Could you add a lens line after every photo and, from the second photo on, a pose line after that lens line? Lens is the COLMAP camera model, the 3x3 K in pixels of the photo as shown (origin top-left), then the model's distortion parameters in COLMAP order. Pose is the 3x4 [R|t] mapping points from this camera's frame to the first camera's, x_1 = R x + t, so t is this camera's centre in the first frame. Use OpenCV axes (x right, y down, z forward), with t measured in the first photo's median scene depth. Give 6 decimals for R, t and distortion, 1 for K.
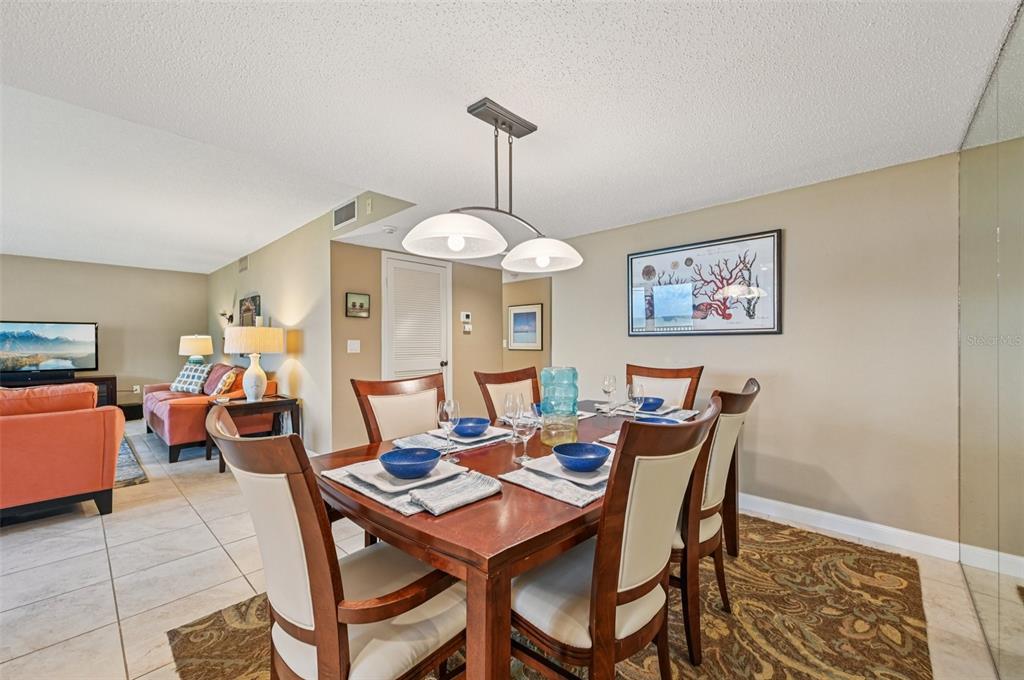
lens RADIAL K [[407.2, 0, 514.5], [0, 407.2, 333.9], [0, 0, 1]] dist [-0.003177, 0.000859]
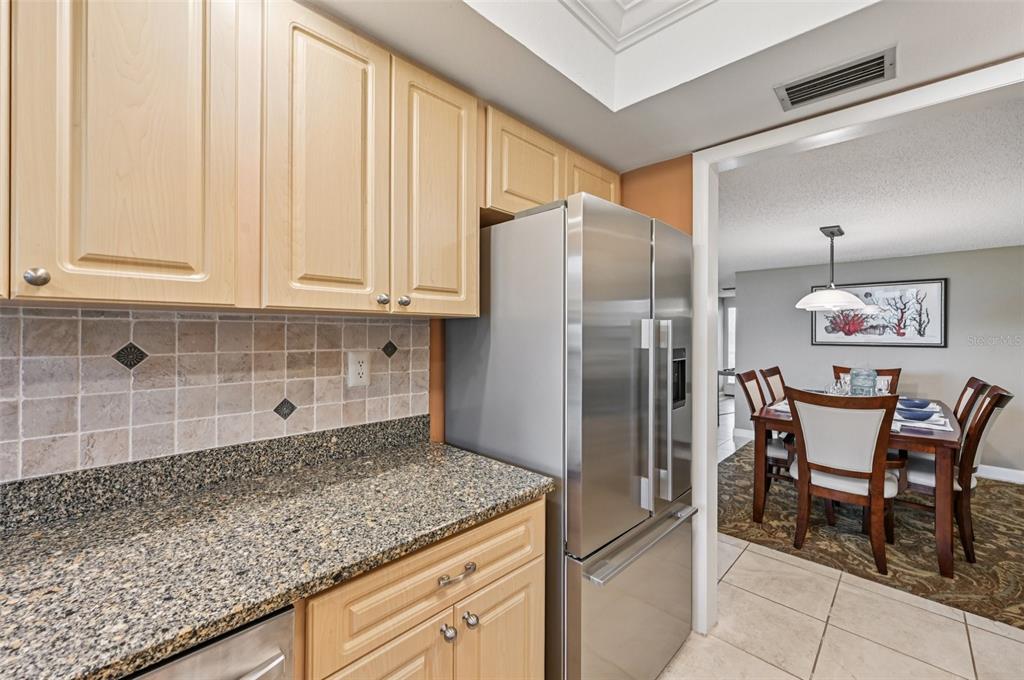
lens RADIAL K [[407.2, 0, 509.3], [0, 407.2, 331.9], [0, 0, 1]] dist [-0.003177, 0.000859]
pose [[0.999543, 0.018515, -0.023900, -0.882359], [-0.018309, 0.999794, 0.008780, -0.039774], [0.024058, -0.008339, 0.999676, -0.514358]]
